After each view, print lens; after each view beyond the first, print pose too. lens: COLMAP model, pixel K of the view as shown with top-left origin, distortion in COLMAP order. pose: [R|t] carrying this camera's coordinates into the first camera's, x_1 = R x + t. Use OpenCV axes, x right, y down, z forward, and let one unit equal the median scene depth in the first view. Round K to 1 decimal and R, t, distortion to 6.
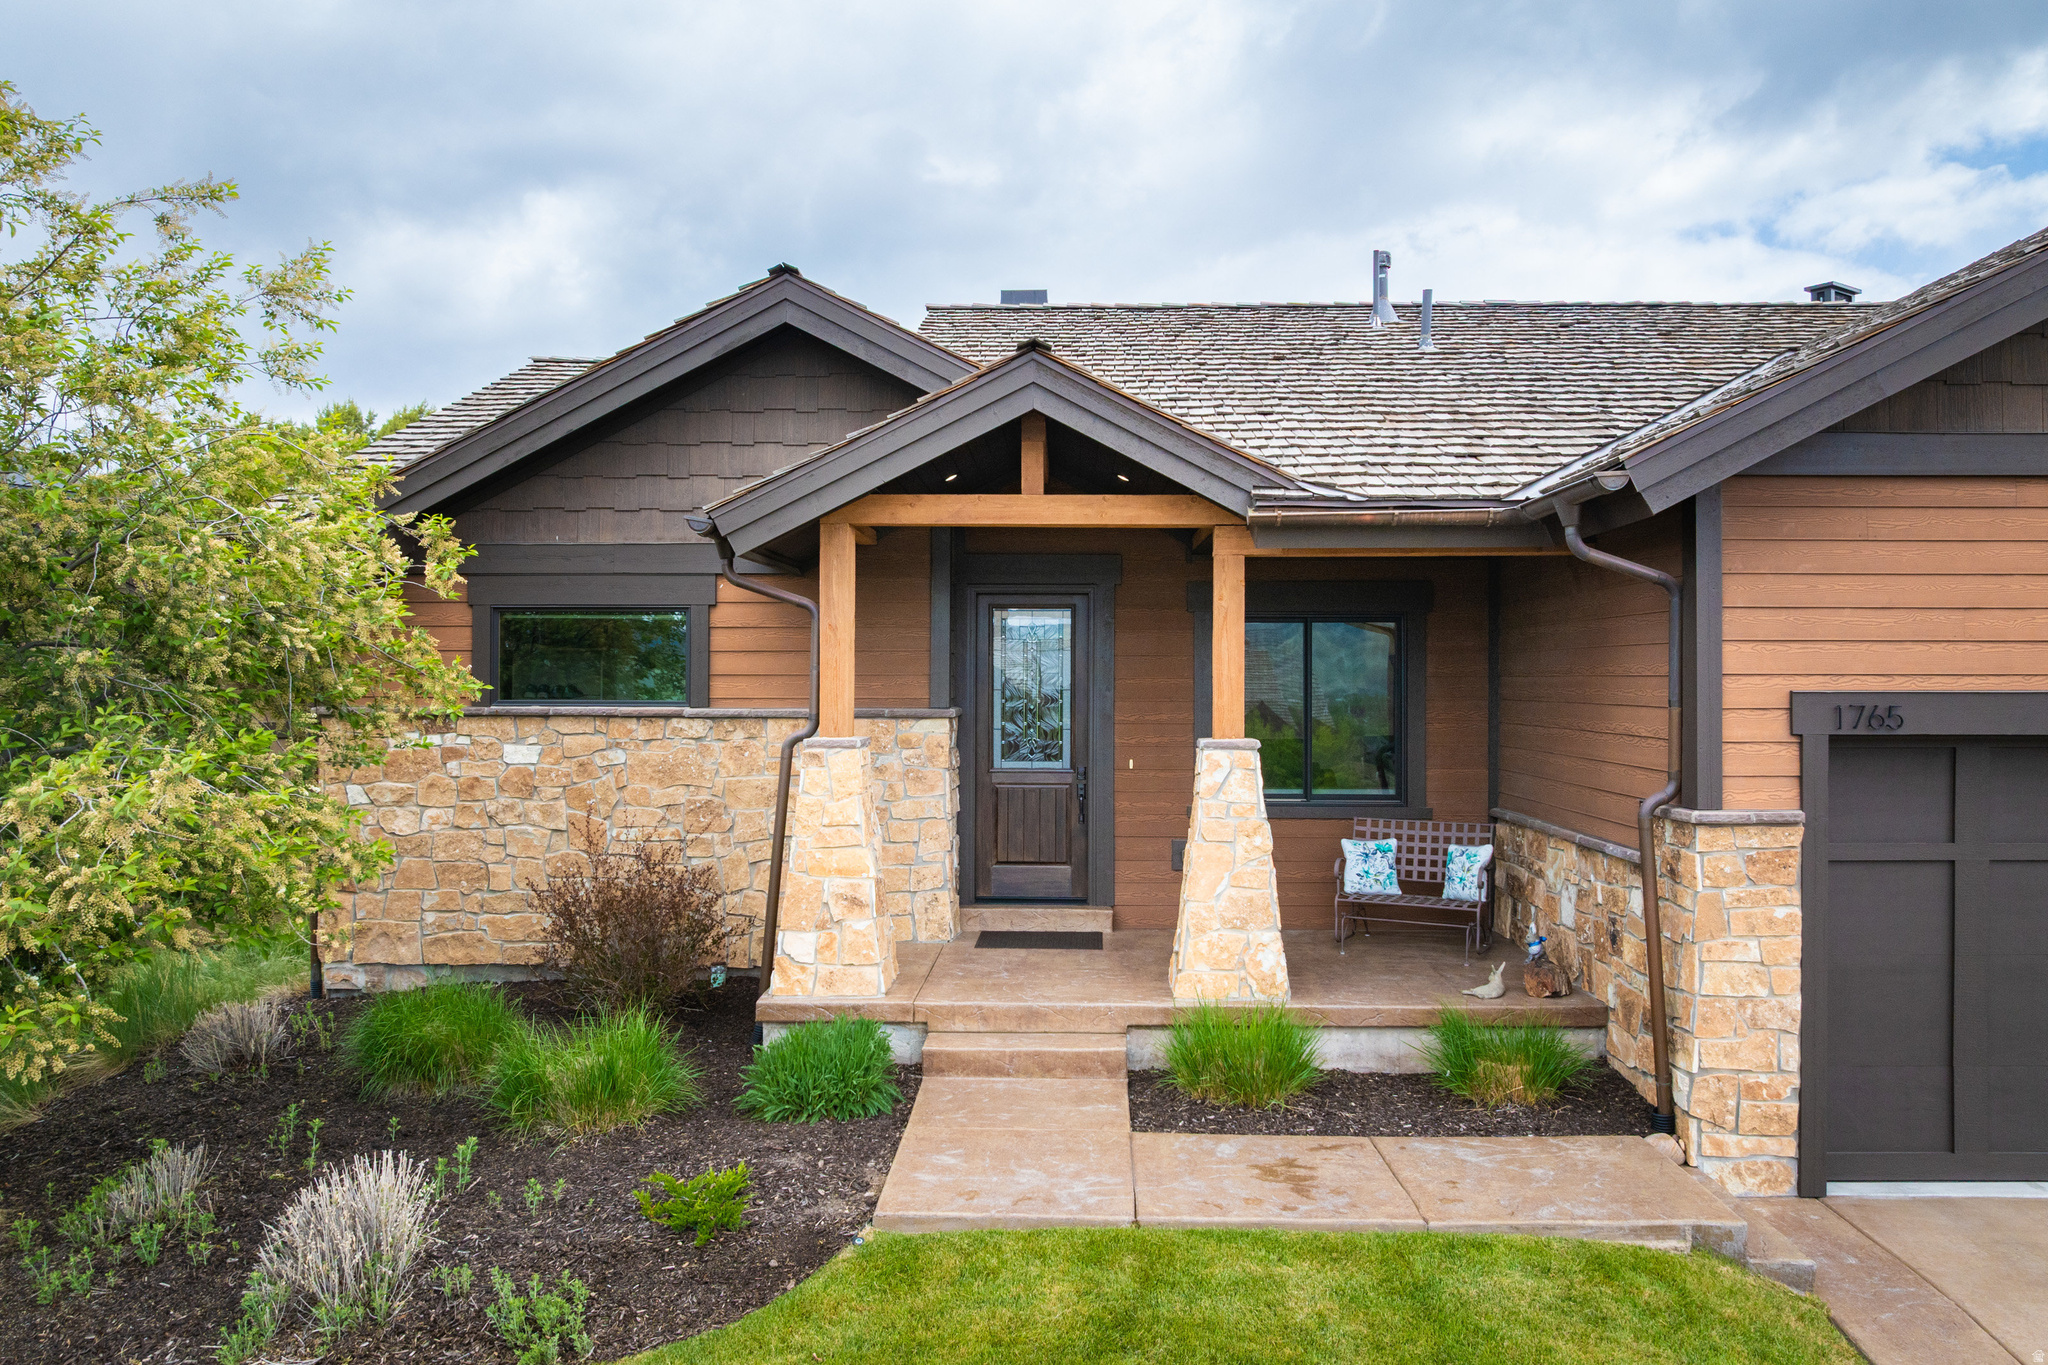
lens RADIAL K [[1443.6, 0, 1029.1], [0, 1443.6, 662.3], [0, 0, 1]] dist [-0.035114, -0.005735]
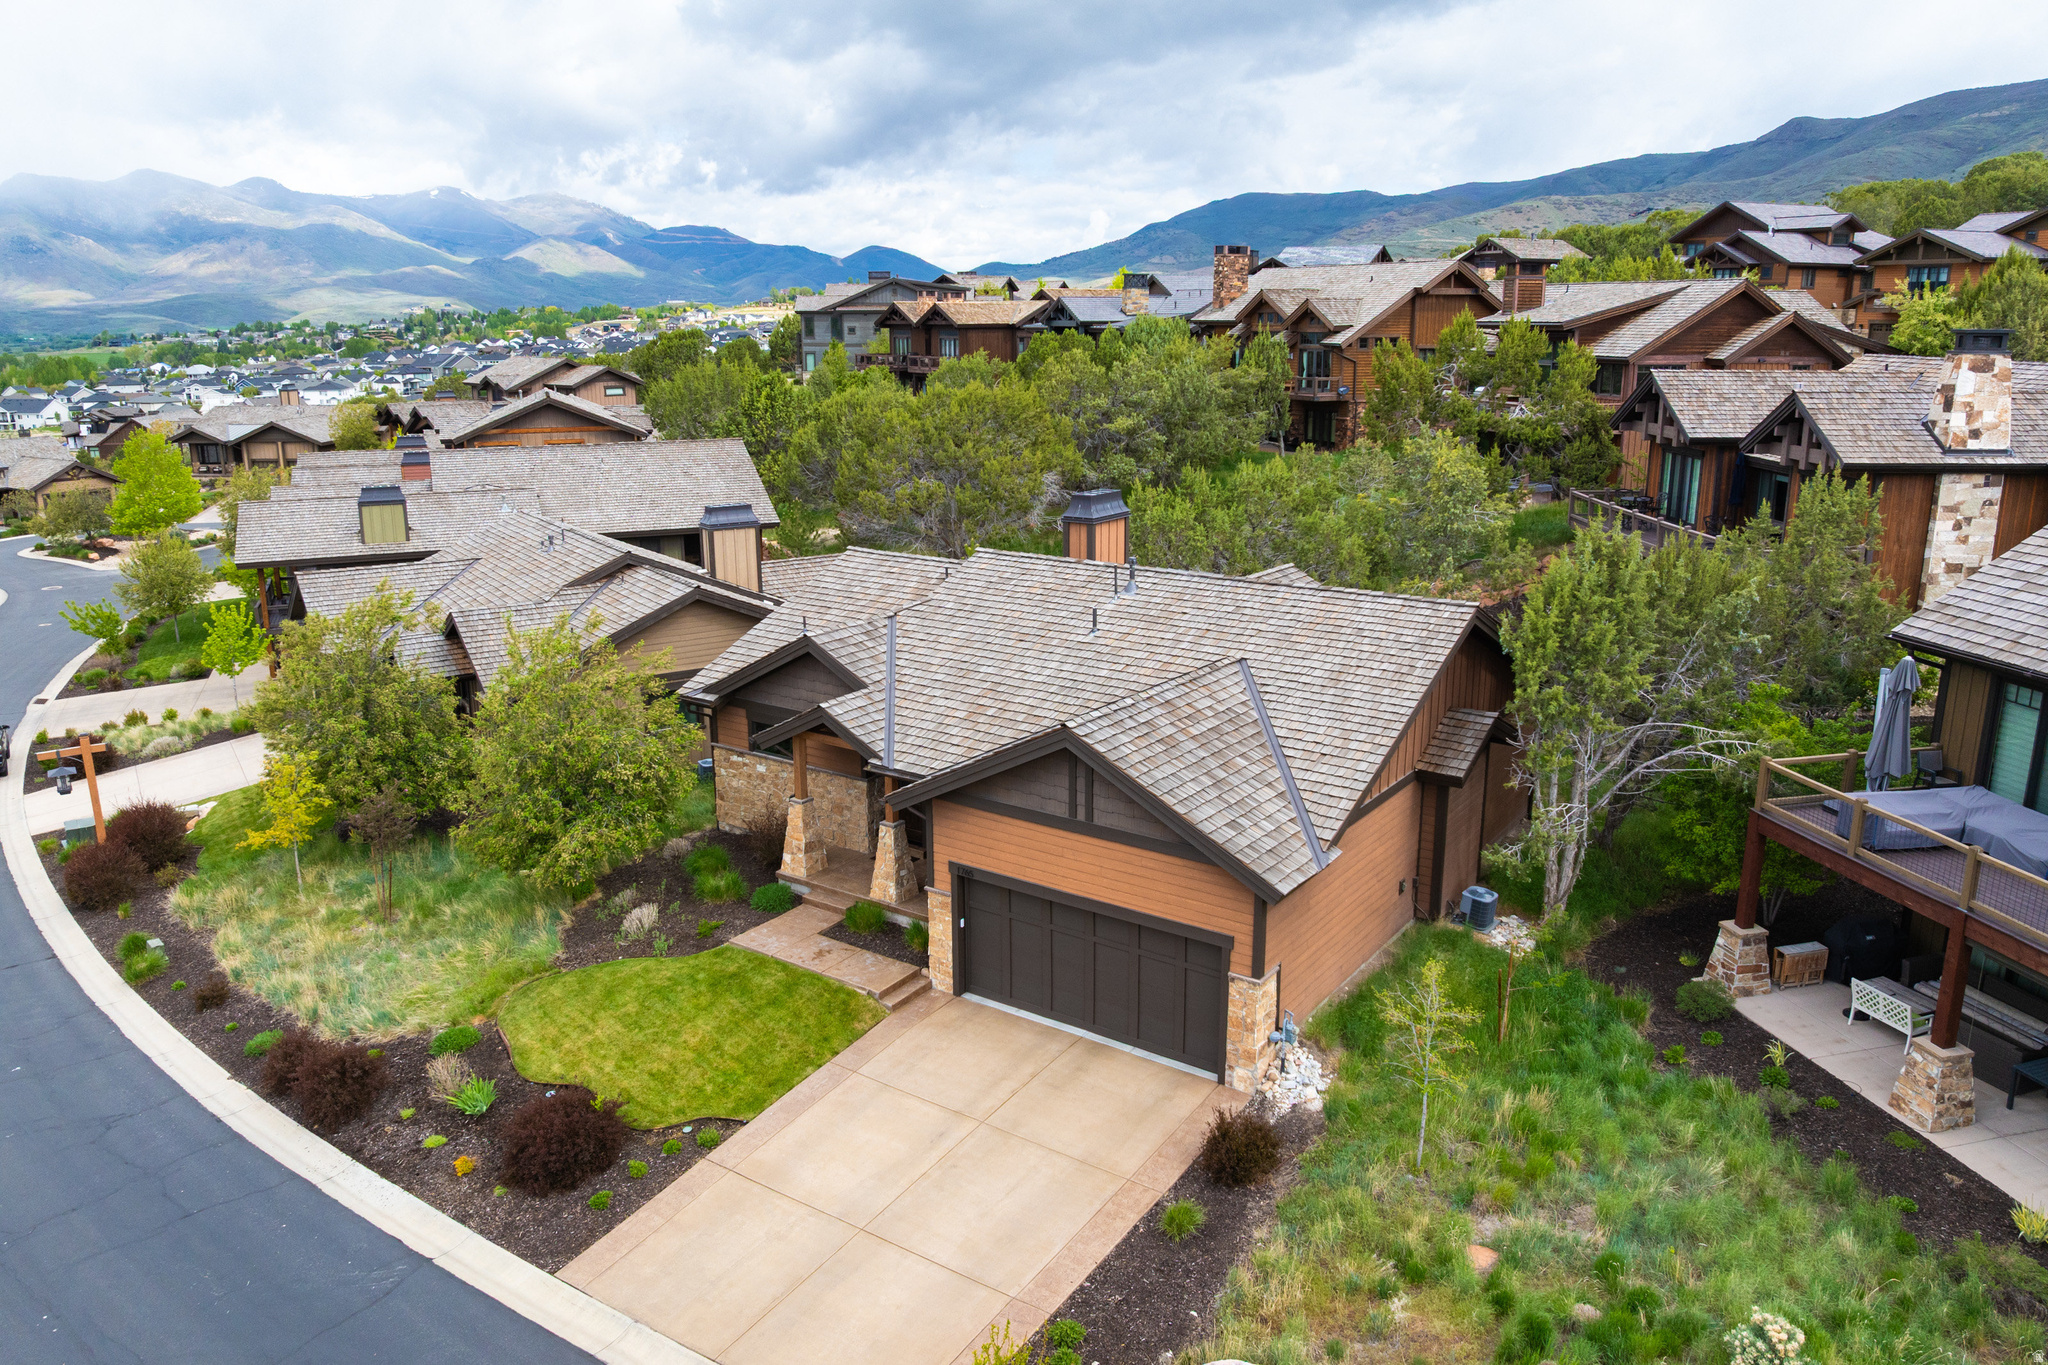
lens RADIAL K [[1443.6, 0, 1029.1], [0, 1443.6, 662.3], [0, 0, 1]] dist [-0.035114, -0.005735]
pose [[0.836335, 0.122593, -0.534335, 2.067222], [0.014829, 0.969261, 0.245588, -1.072303], [0.548017, -0.213318, 0.808809, -1.335536]]
